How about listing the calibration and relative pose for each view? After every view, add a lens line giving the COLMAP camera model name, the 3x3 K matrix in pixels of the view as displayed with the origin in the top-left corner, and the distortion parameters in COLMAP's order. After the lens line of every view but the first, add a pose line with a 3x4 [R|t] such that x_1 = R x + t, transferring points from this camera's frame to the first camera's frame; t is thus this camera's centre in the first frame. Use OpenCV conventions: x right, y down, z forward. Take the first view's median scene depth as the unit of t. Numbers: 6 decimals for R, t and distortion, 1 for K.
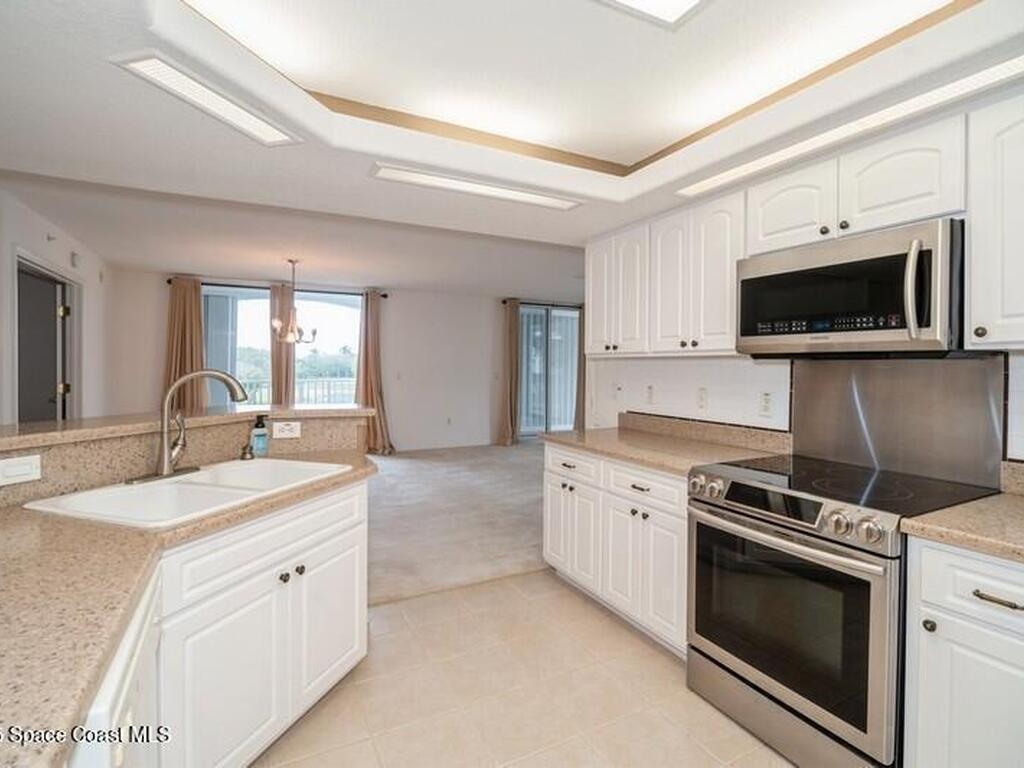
lens RADIAL K [[508.3, 0, 507.2], [0, 508.3, 376.0], [0, 0, 1]] dist [-0.002823, -0.000172]
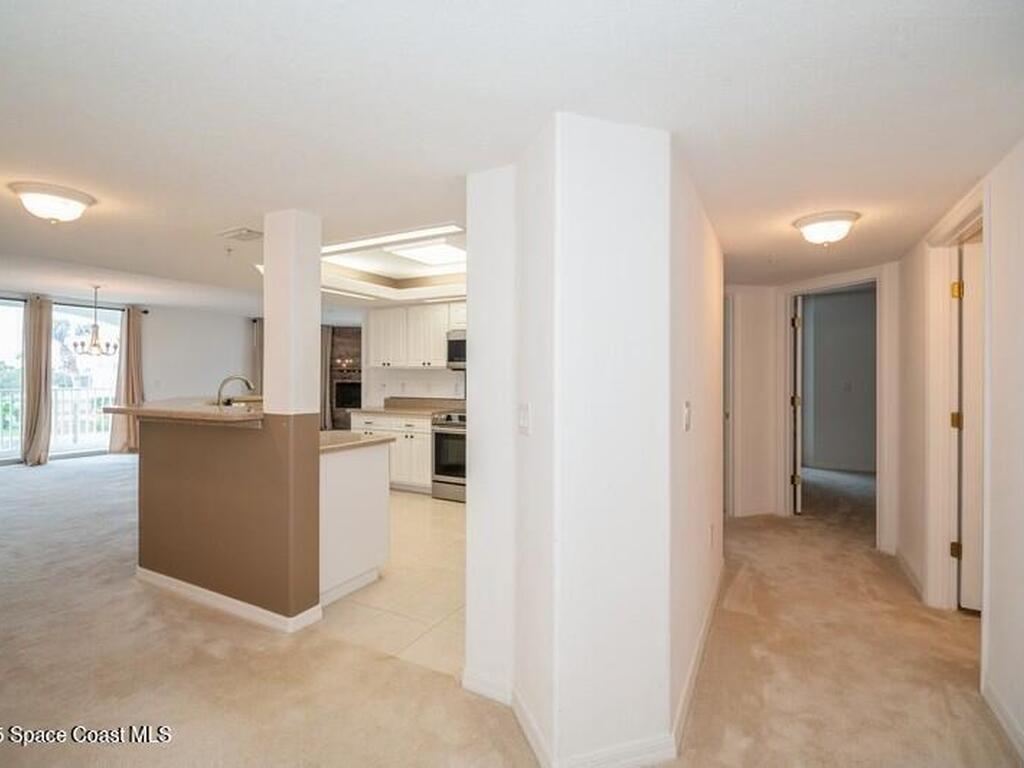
lens RADIAL K [[508.3, 0, 510.3], [0, 508.3, 379.3], [0, 0, 1]] dist [-0.002823, -0.000172]
pose [[0.823399, -0.008070, 0.567406, -0.636690], [0.014354, 0.999875, -0.006610, 0.027628], [-0.567282, 0.013587, 0.823412, -1.112258]]
